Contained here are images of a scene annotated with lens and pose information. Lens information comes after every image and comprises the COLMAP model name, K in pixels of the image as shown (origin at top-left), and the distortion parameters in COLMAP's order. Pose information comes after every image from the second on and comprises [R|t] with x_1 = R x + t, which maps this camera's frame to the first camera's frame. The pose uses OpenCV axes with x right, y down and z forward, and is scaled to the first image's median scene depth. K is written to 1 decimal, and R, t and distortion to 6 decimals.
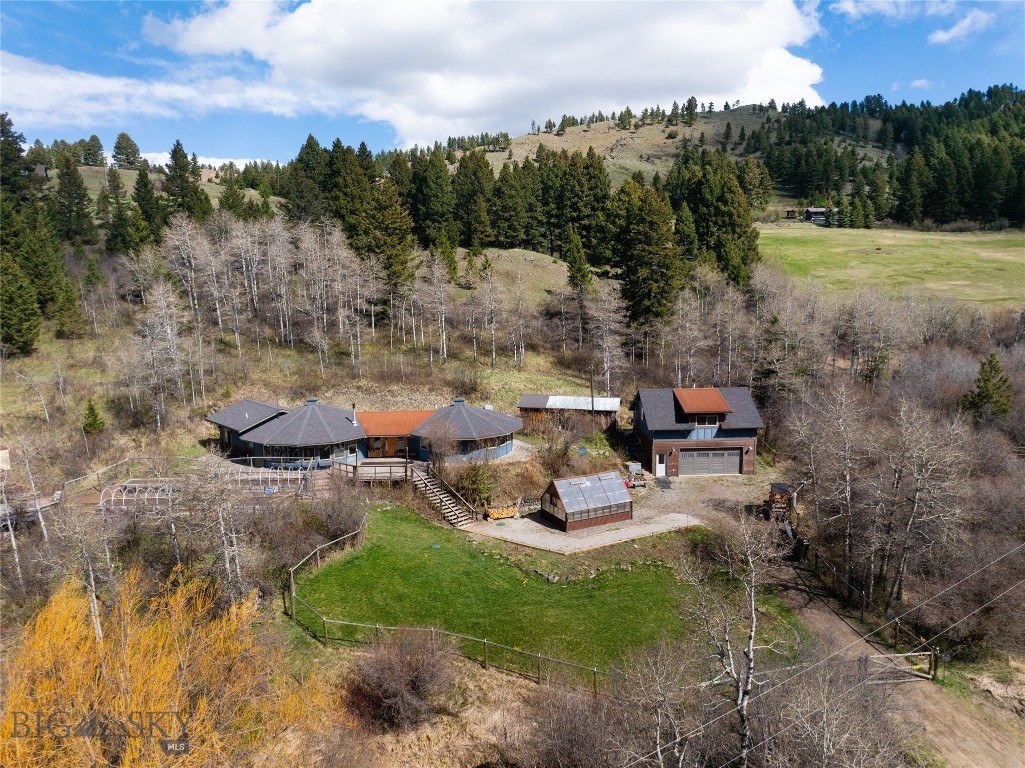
lens RADIAL K [[707.9, 0, 512.5], [0, 707.9, 384.0], [0, 0, 1]] dist [-0.036488, 0.027727]
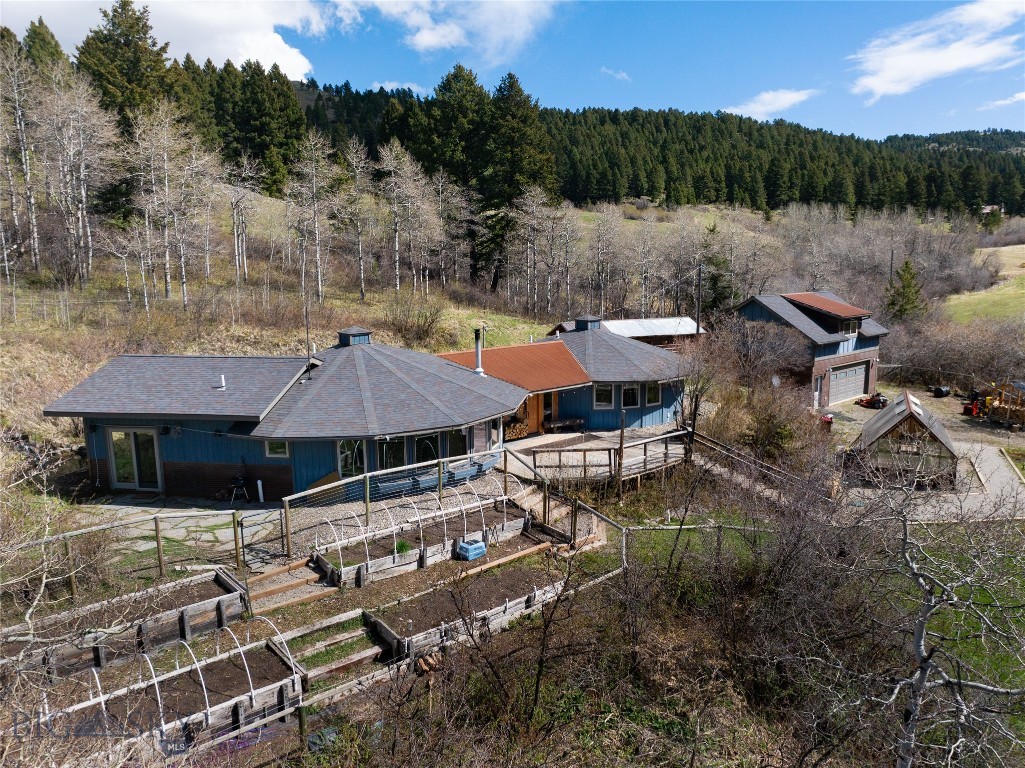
lens RADIAL K [[721.7, 0, 519.7], [0, 721.7, 384.6], [0, 0, 1]] dist [-0.057322, 0.032856]
pose [[0.793733, -0.101727, 0.599699, -0.181968], [0.096483, 0.994490, 0.040996, 0.017778], [-0.600565, 0.025321, 0.799175, 0.227480]]
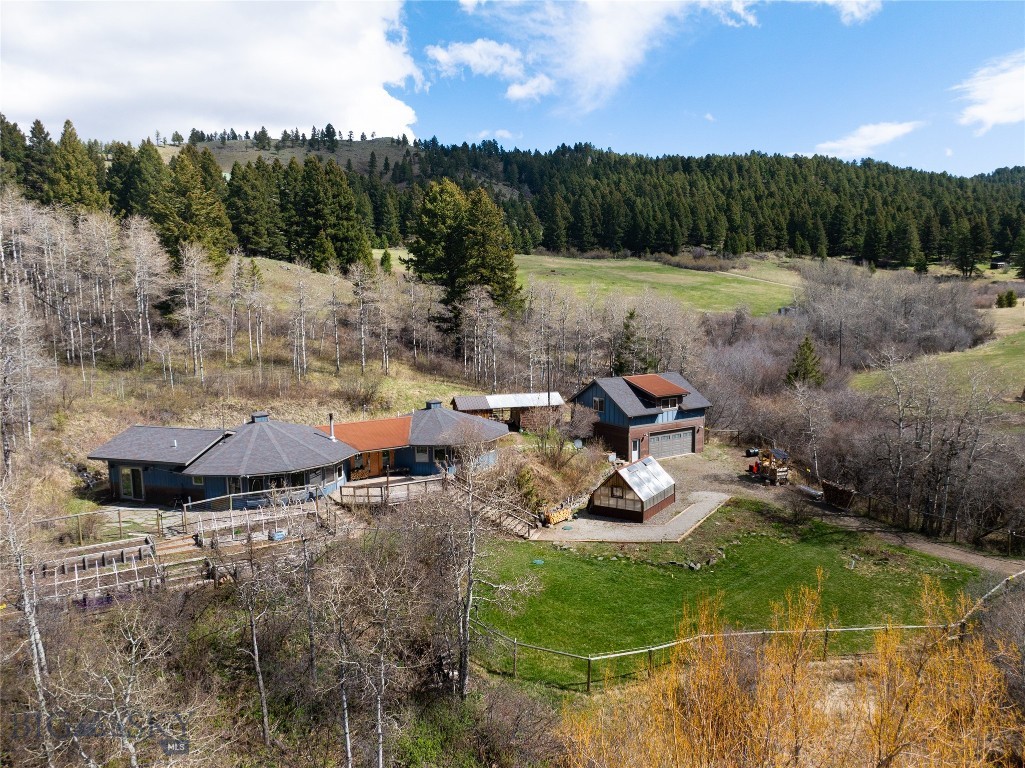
lens RADIAL K [[717.1, 0, 509.1], [0, 717.1, 389.2], [0, 0, 1]] dist [-0.060171, 0.052482]
pose [[0.871404, -0.062491, 0.486569, -0.162324], [0.080177, 0.996659, -0.015587, 0.011043], [-0.483969, 0.052594, 0.873503, 0.079299]]
